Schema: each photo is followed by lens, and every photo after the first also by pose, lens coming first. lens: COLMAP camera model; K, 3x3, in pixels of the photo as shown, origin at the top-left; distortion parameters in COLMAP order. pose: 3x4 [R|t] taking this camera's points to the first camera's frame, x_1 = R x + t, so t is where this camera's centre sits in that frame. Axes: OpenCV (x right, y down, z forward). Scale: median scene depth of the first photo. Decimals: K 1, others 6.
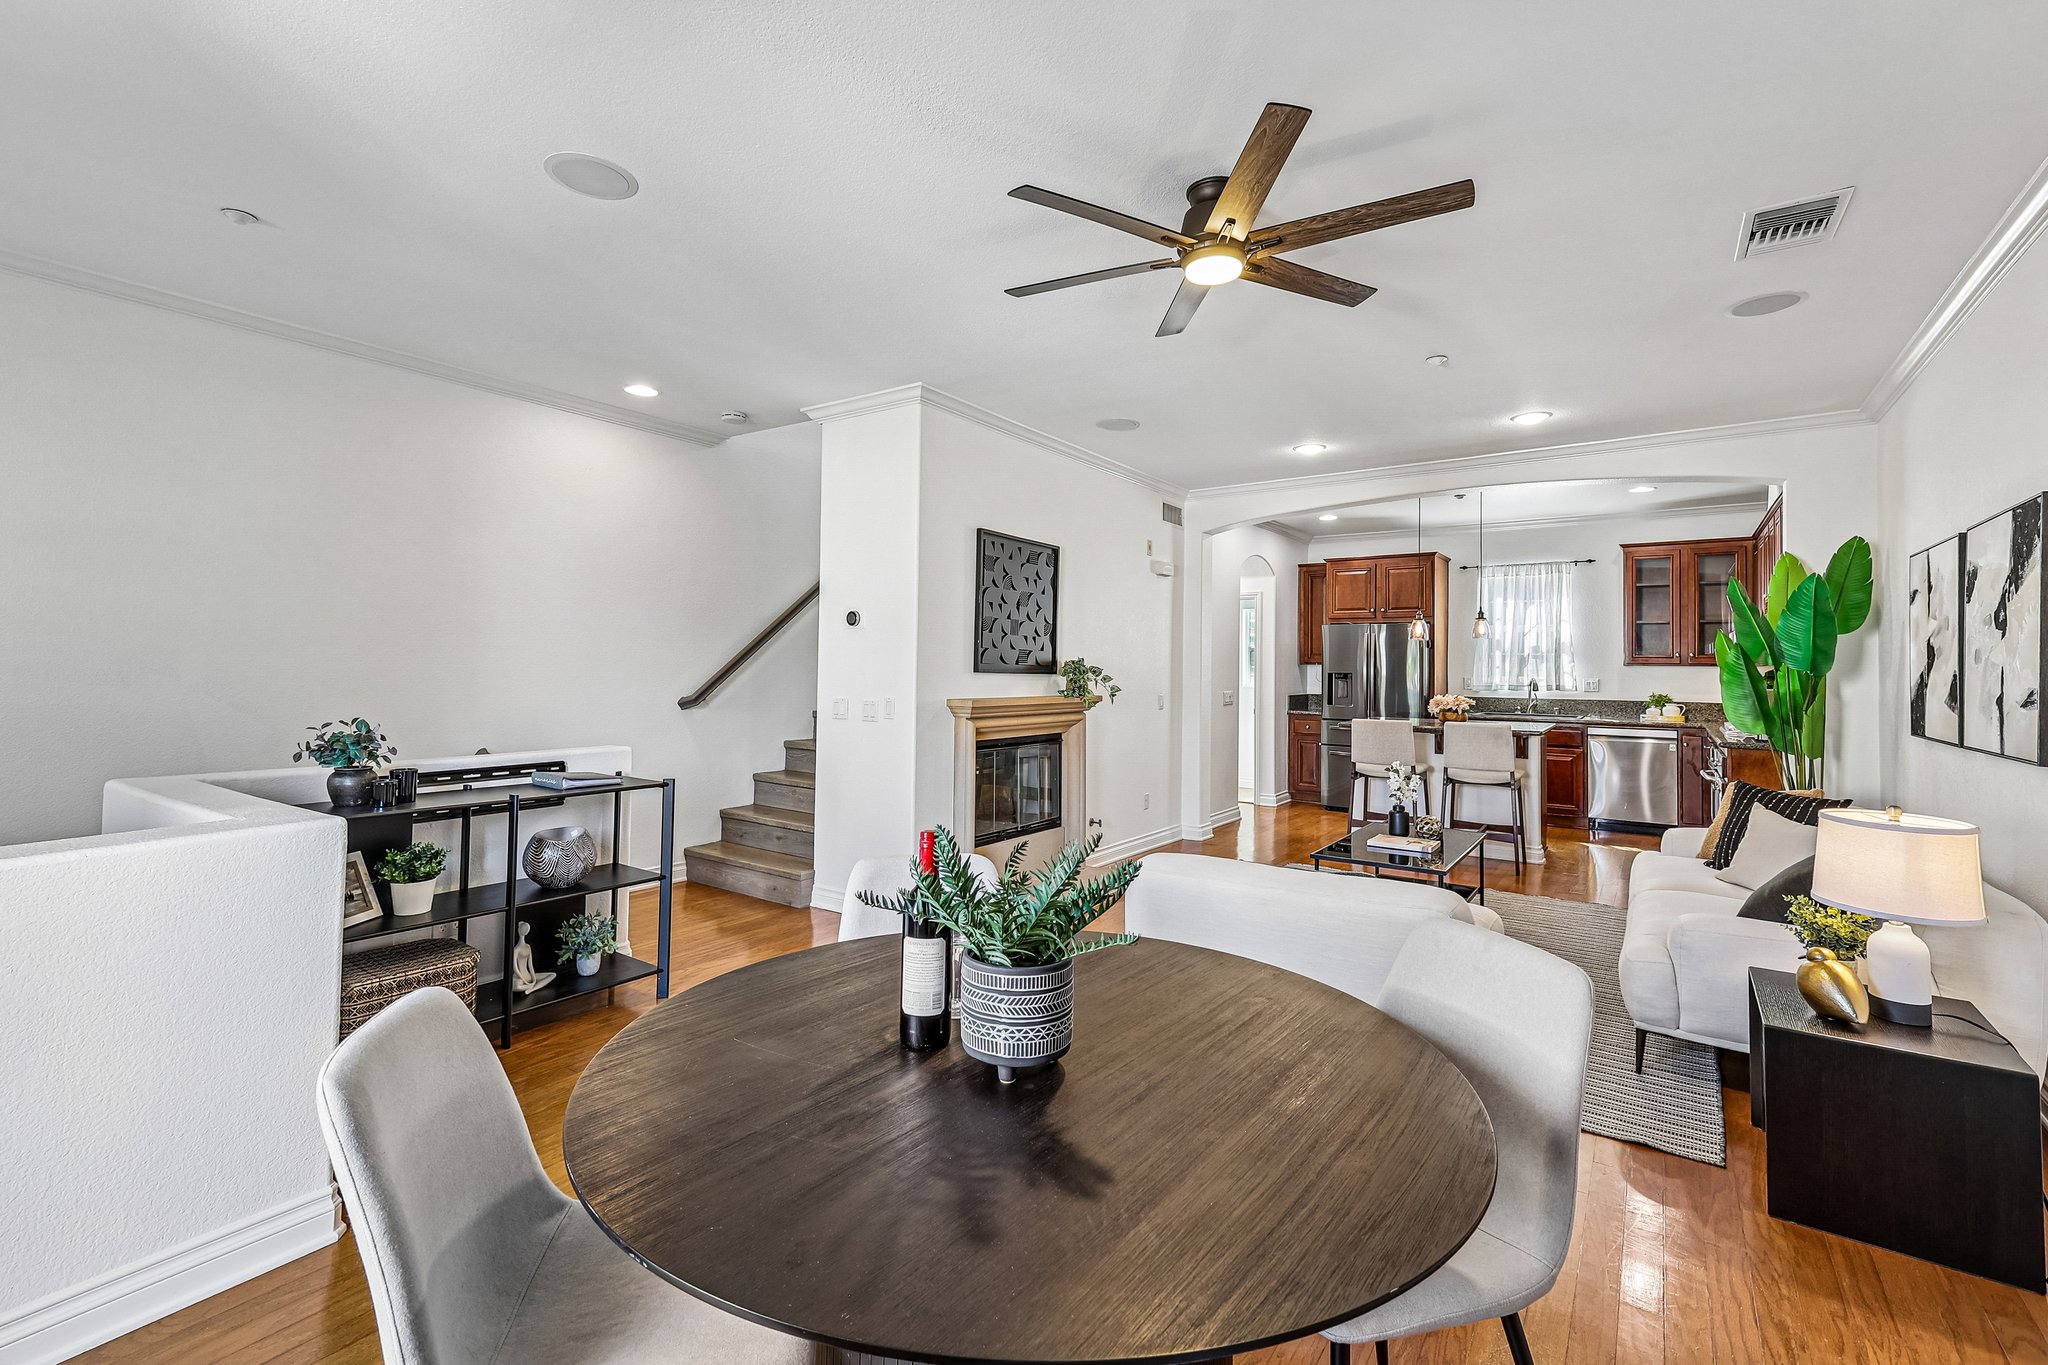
lens RADIAL K [[892.8, 0, 1027.9], [0, 892.8, 665.7], [0, 0, 1]] dist [0.010096, 0.000059]
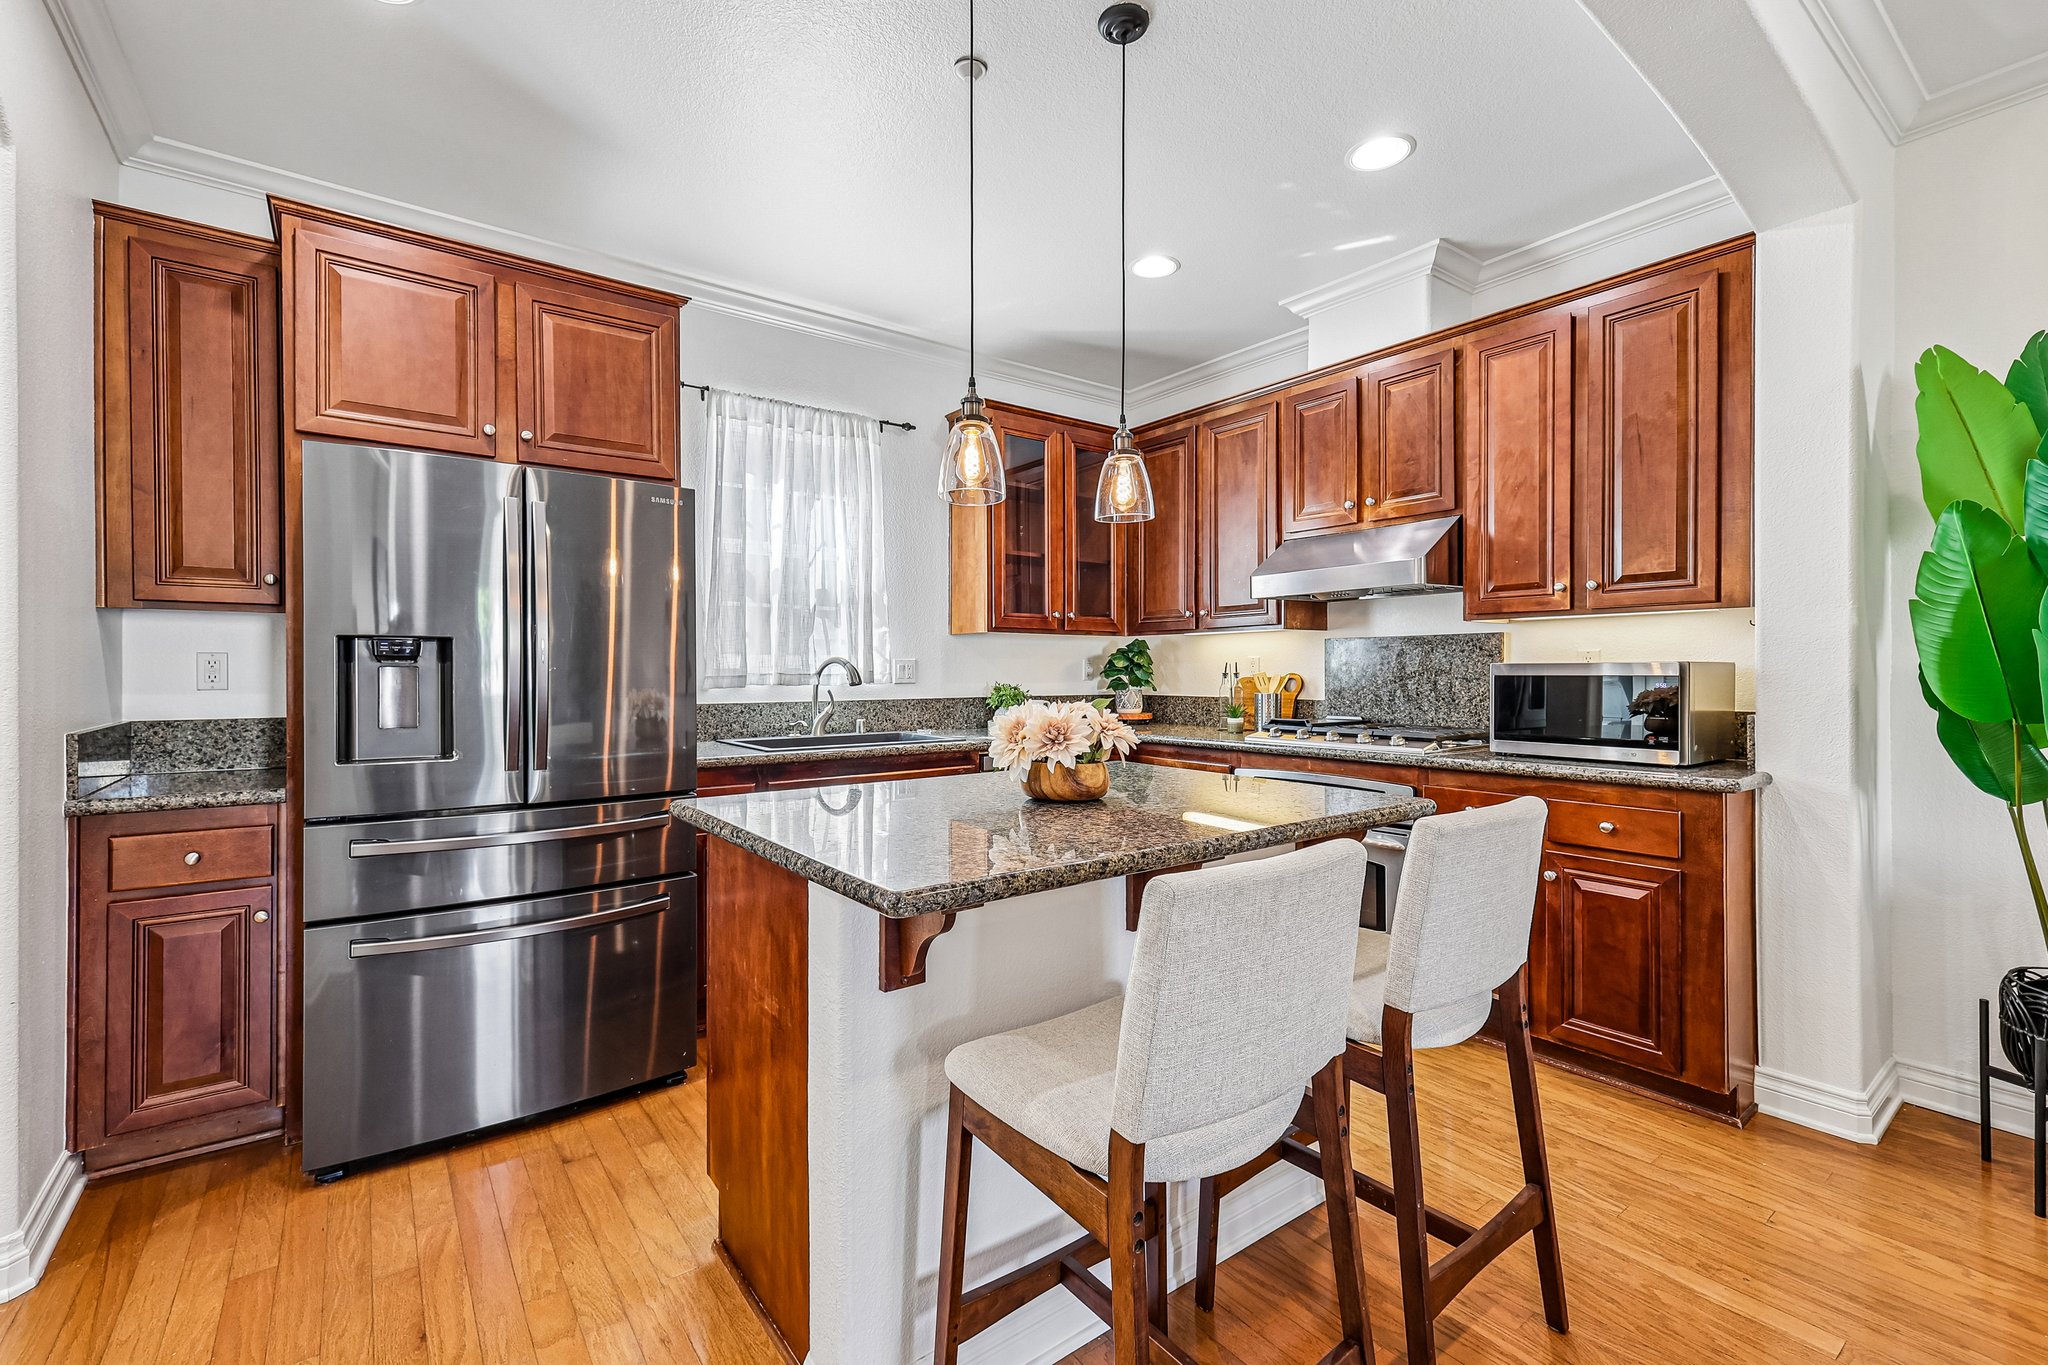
lens RADIAL K [[880.4, 0, 1014.1], [0, 880.4, 672.8], [0, 0, 1]] dist [0.013511, 0.000108]
pose [[0.312717, -0.012454, 0.949765, 0.265566], [0.003639, 0.999922, 0.011913, 0.026006], [-0.949840, -0.000269, 0.312738, 1.247186]]
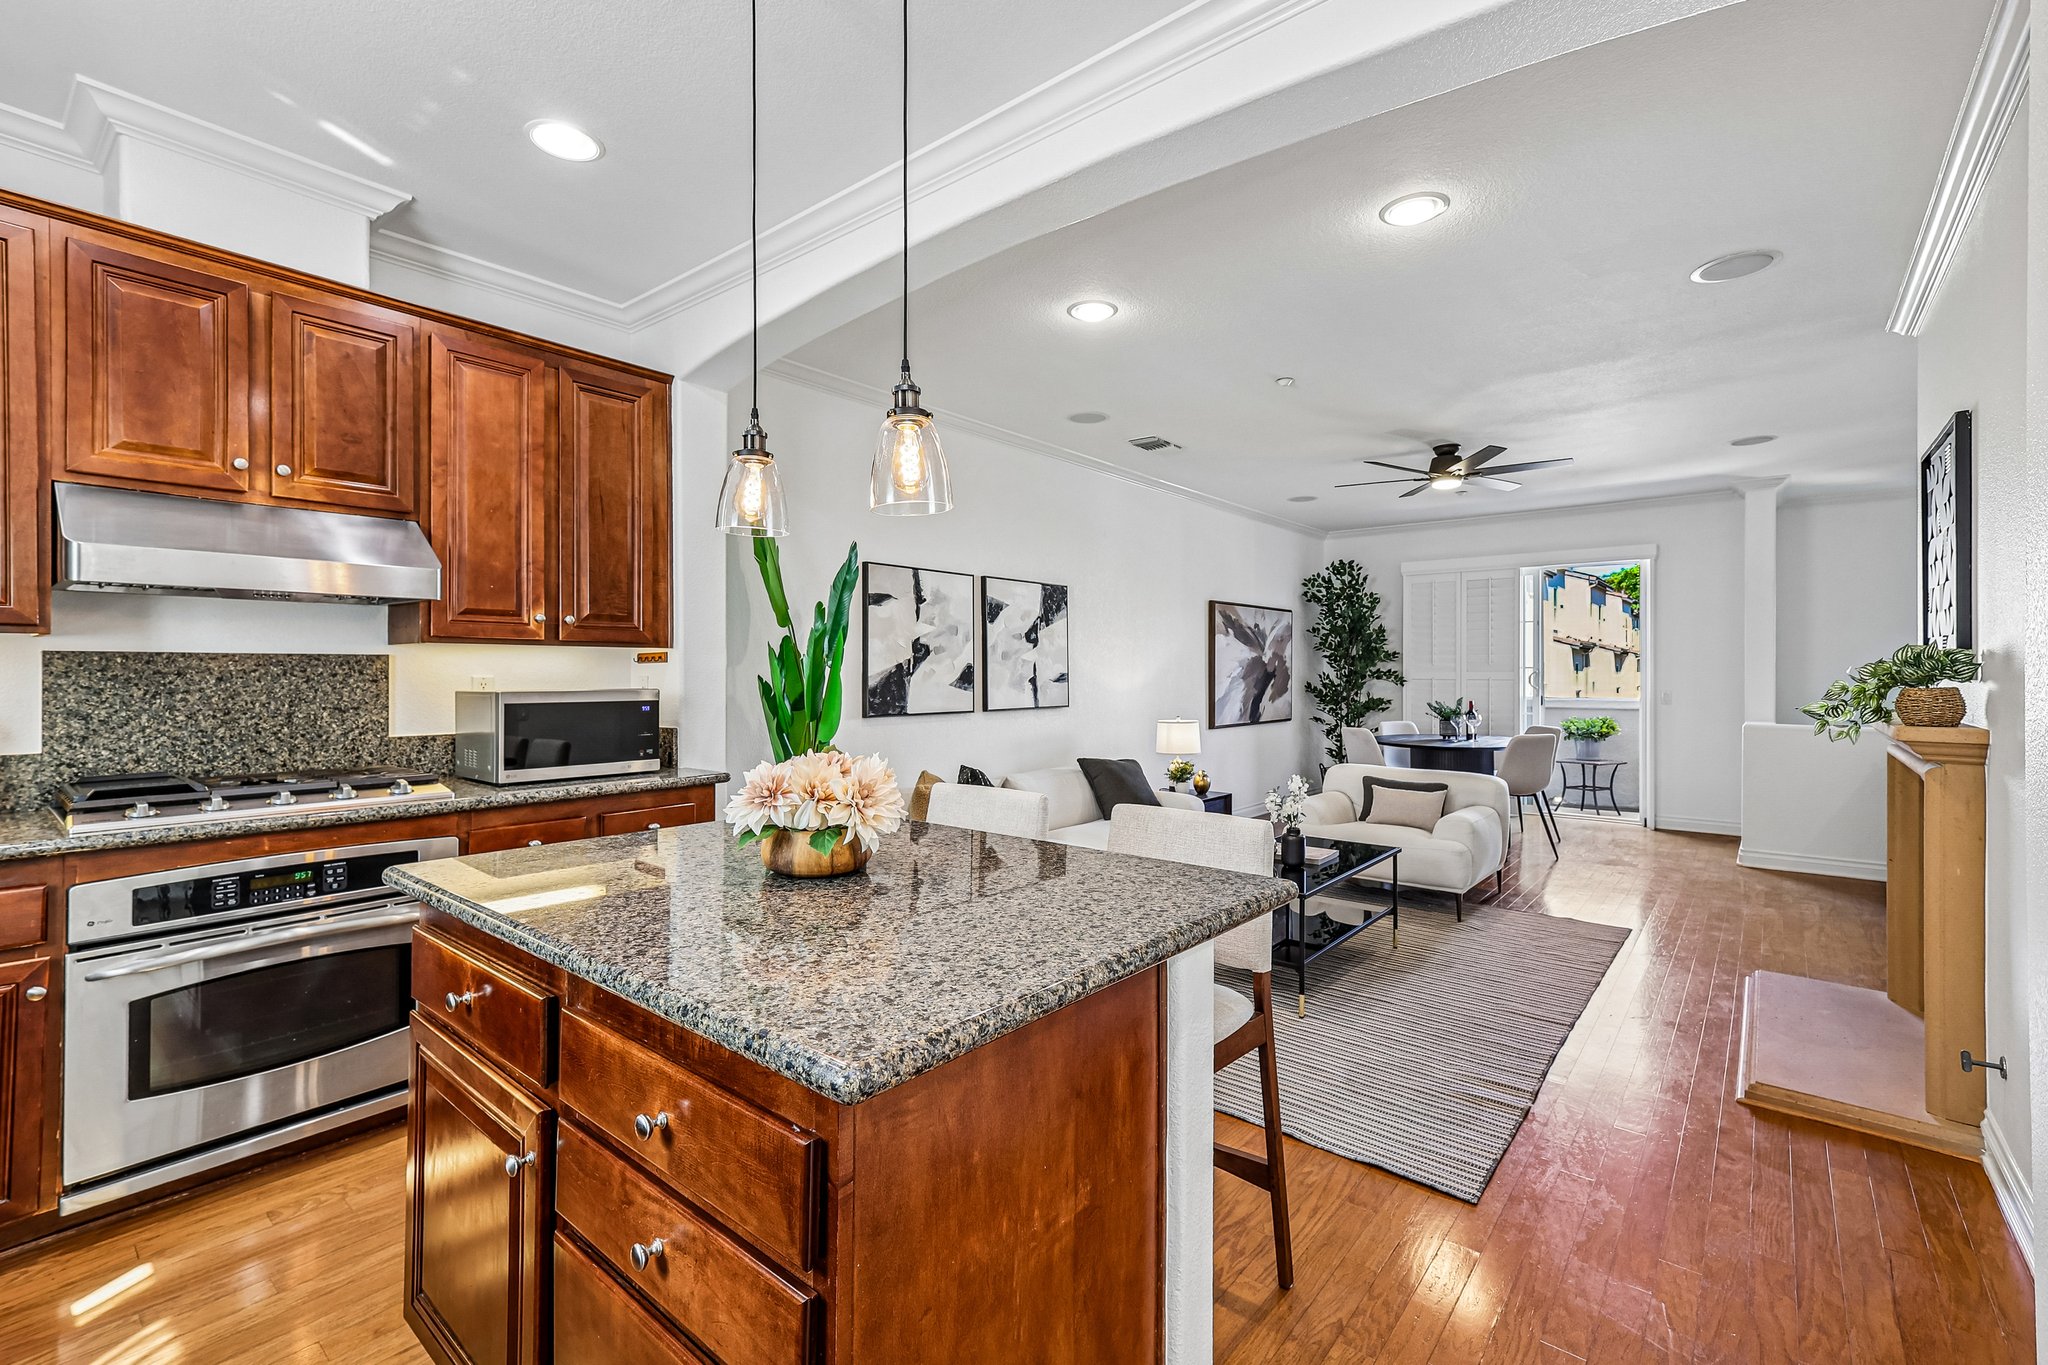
lens RADIAL K [[892.8, 0, 1027.9], [0, 892.8, 665.7], [0, 0, 1]] dist [0.010096, 0.000059]
pose [[-0.996649, -0.008855, 0.081321, 0.534796], [-0.009781, 0.999892, -0.010994, 0.014699], [-0.081215, -0.011752, -0.996627, 1.659859]]
